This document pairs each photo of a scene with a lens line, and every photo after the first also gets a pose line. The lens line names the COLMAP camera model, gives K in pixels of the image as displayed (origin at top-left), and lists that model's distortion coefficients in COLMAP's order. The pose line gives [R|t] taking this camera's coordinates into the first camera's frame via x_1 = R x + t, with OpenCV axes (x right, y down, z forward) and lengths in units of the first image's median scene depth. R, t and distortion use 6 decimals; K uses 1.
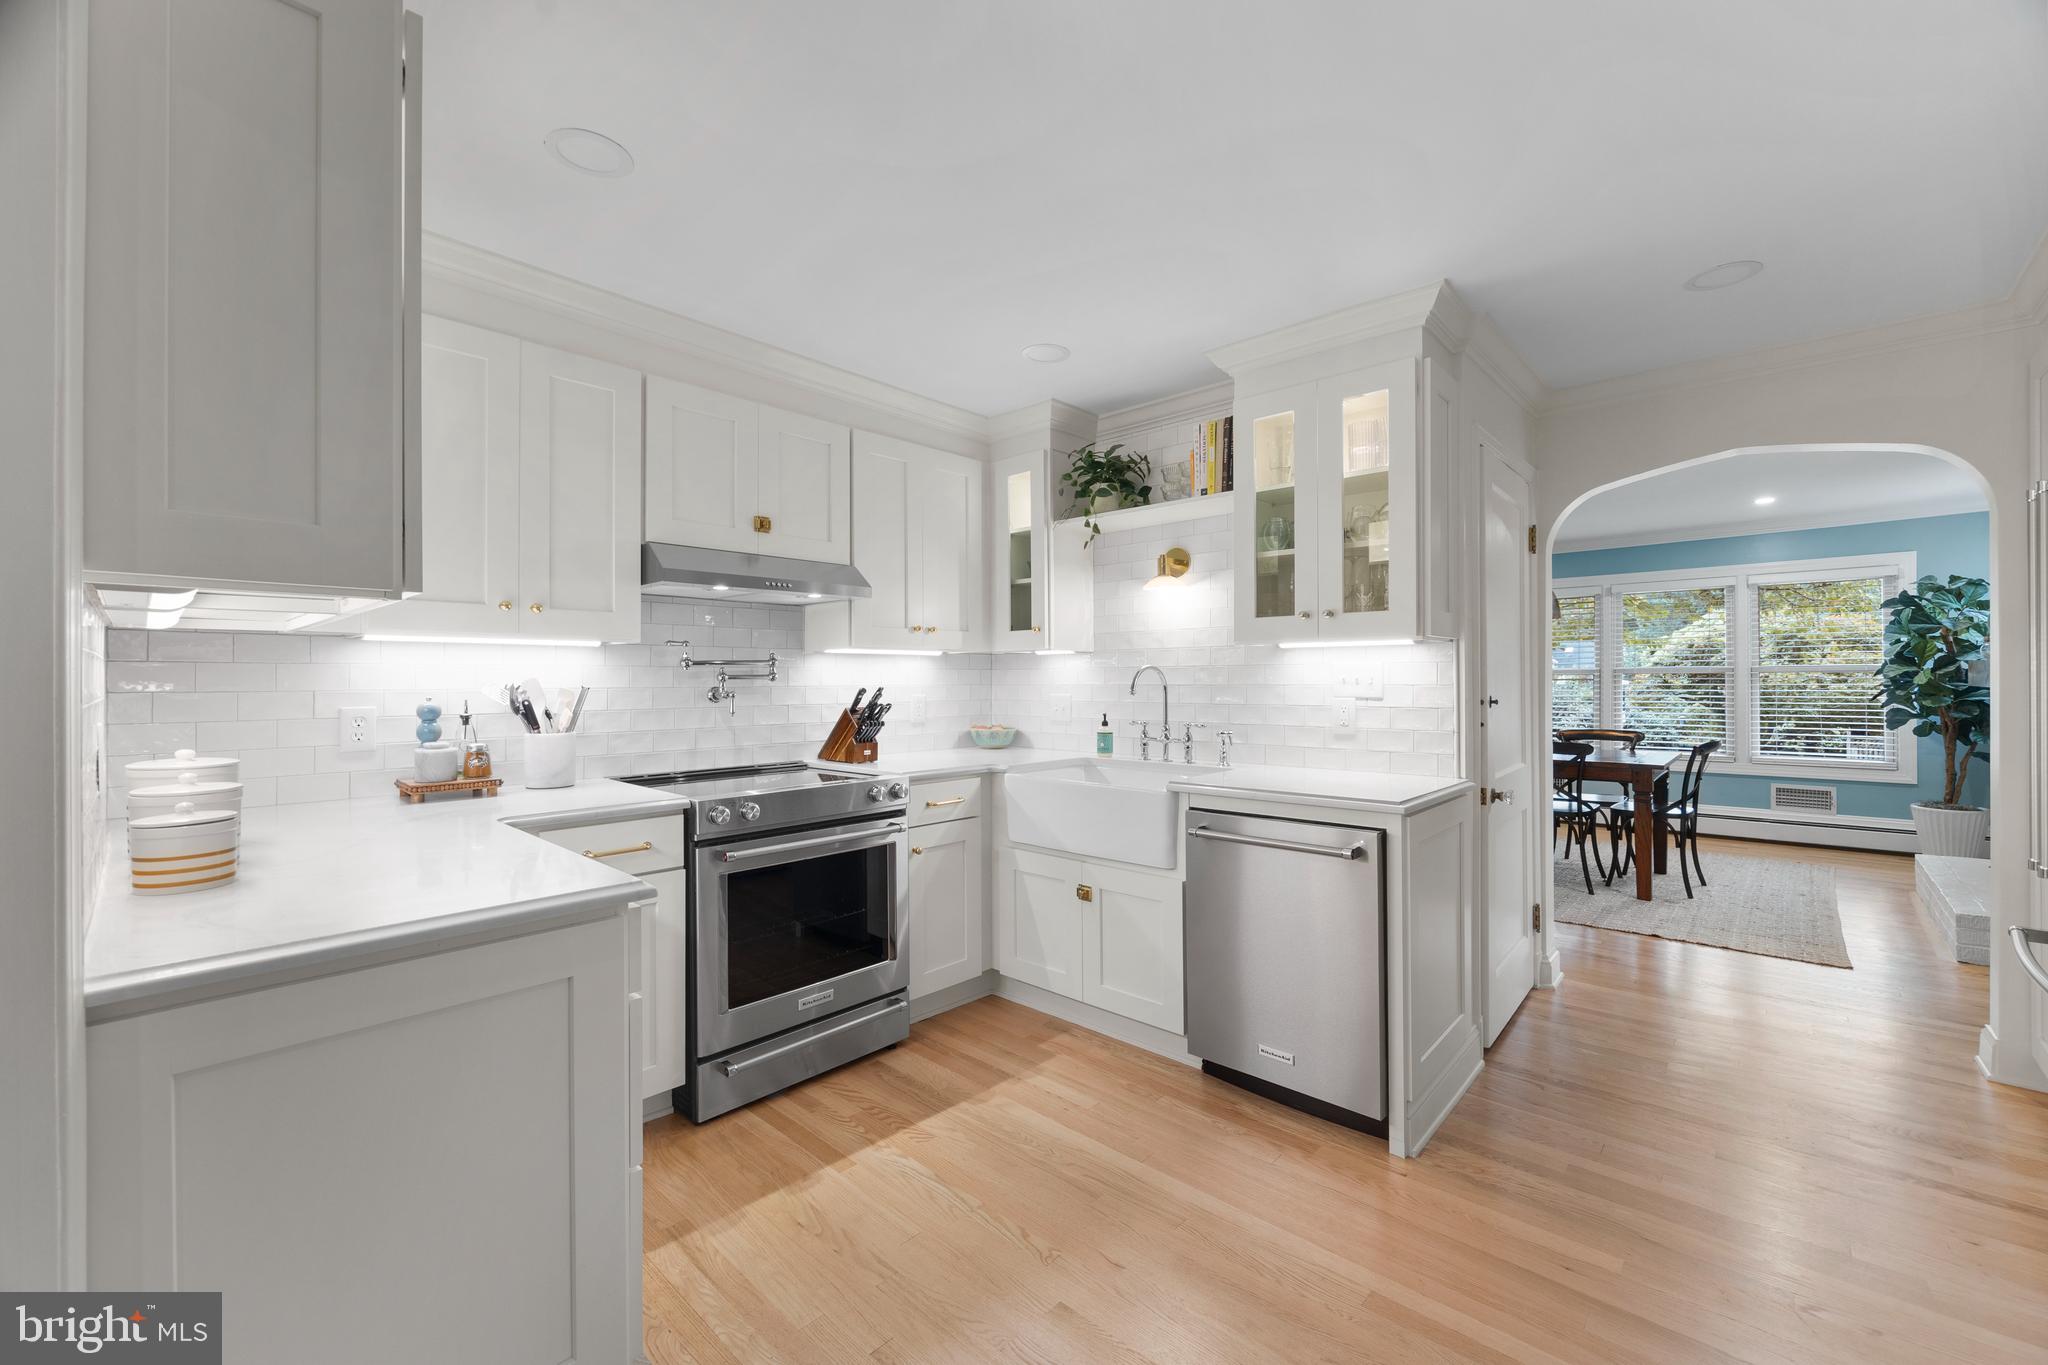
lens RADIAL K [[827.1, 0, 1031.2], [0, 827.1, 676.9], [0, 0, 1]] dist [-0.002623, 0.000337]
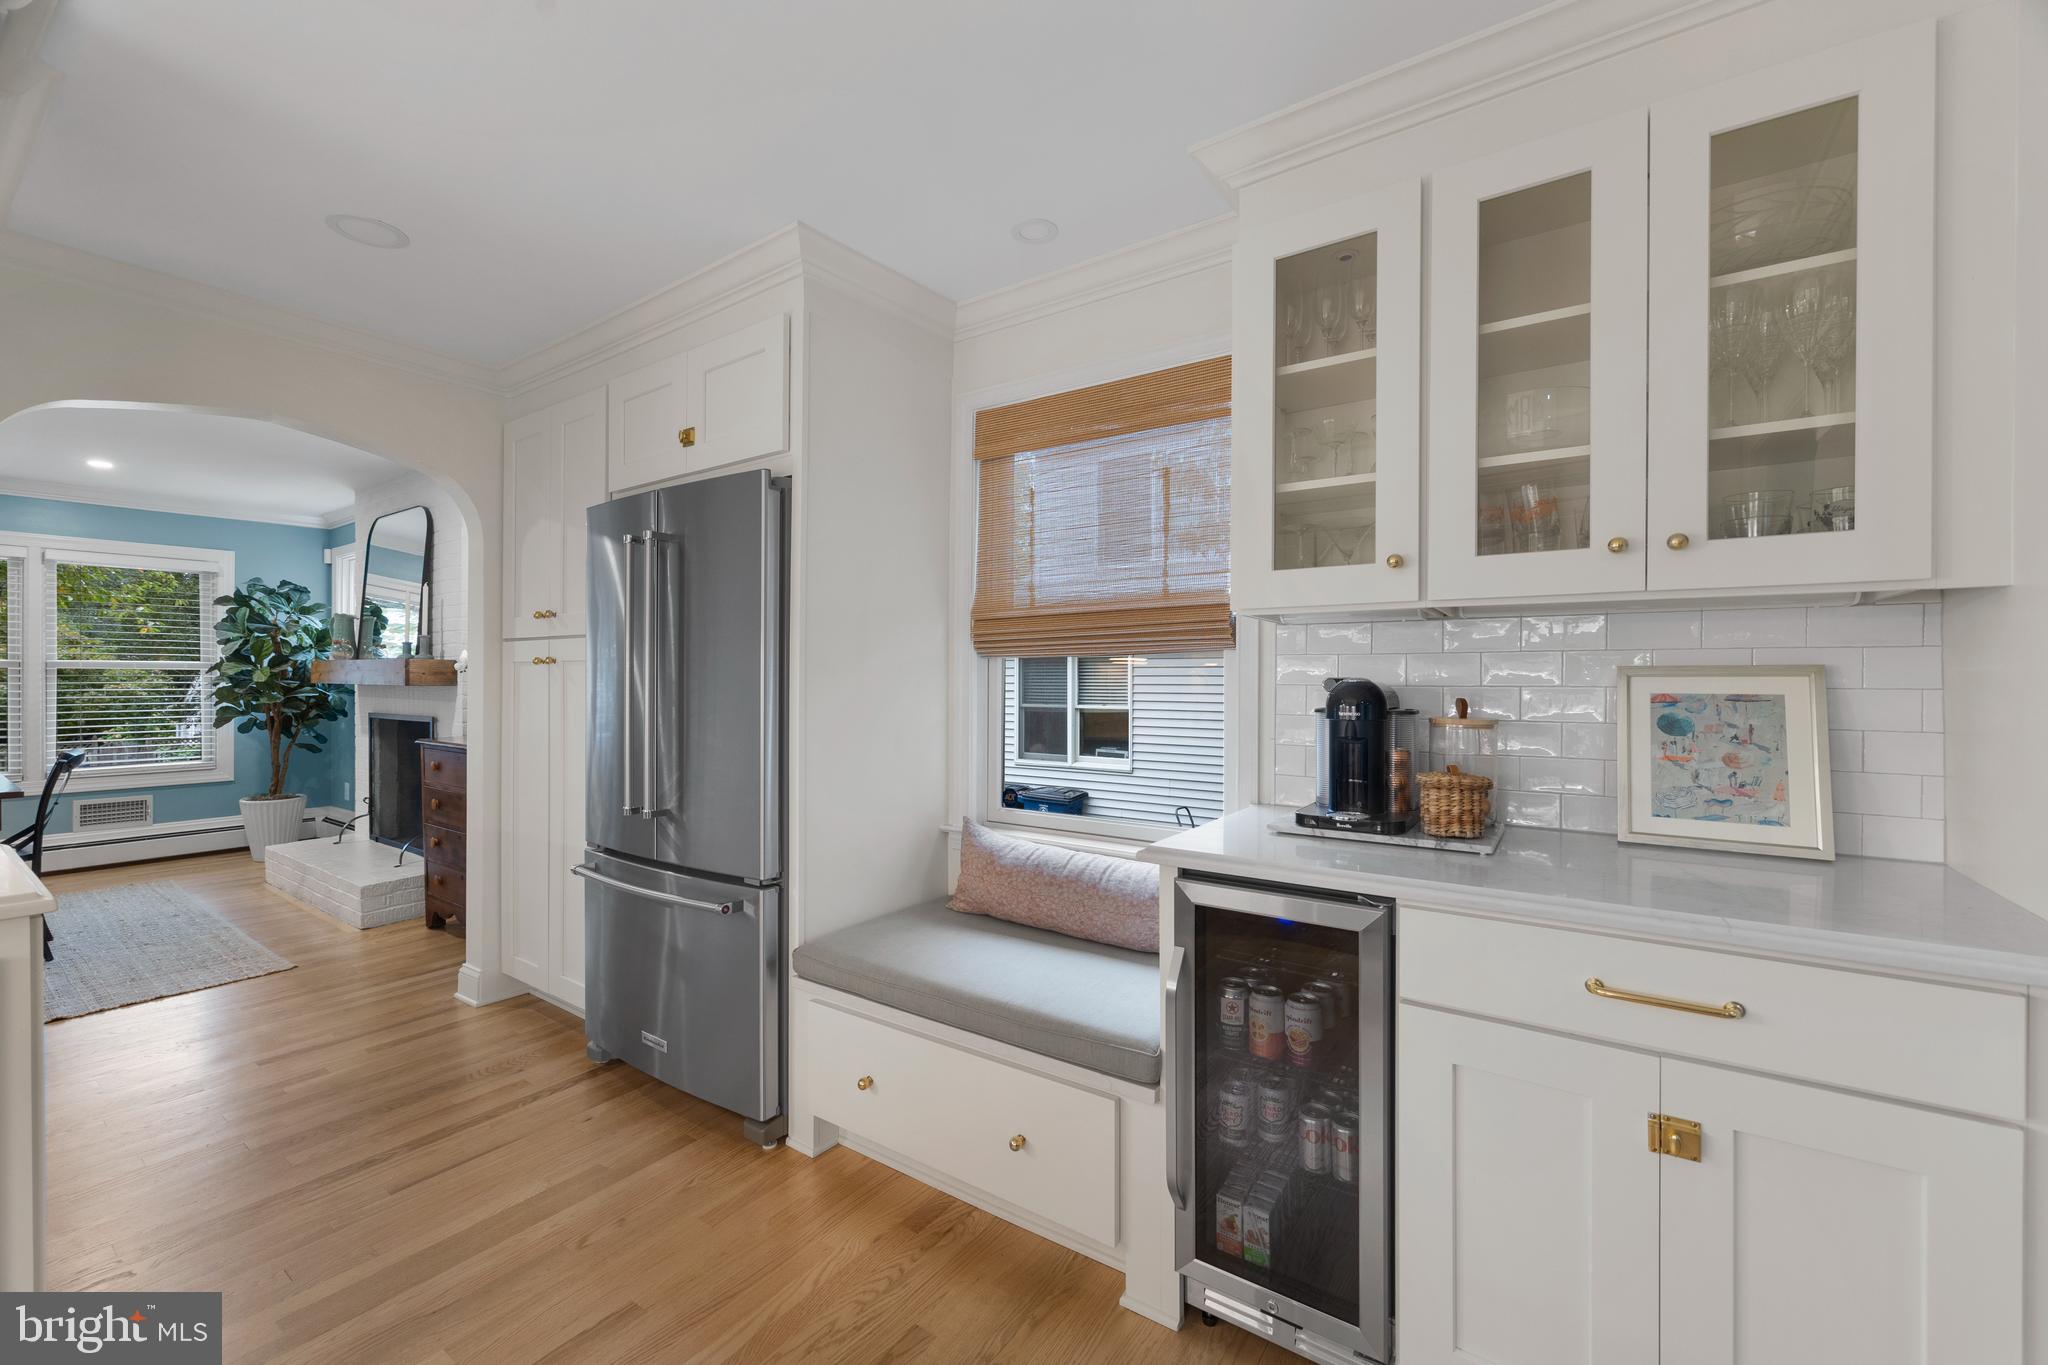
lens RADIAL K [[827.1, 0, 1032.6], [0, 827.1, 681.0], [0, 0, 1]] dist [-0.002623, 0.000337]
pose [[-0.130295, -0.000828, 0.991475, -0.069363], [-0.003859, 0.999993, 0.000328, 0.003654], [-0.991468, -0.003783, -0.130297, 0.168264]]
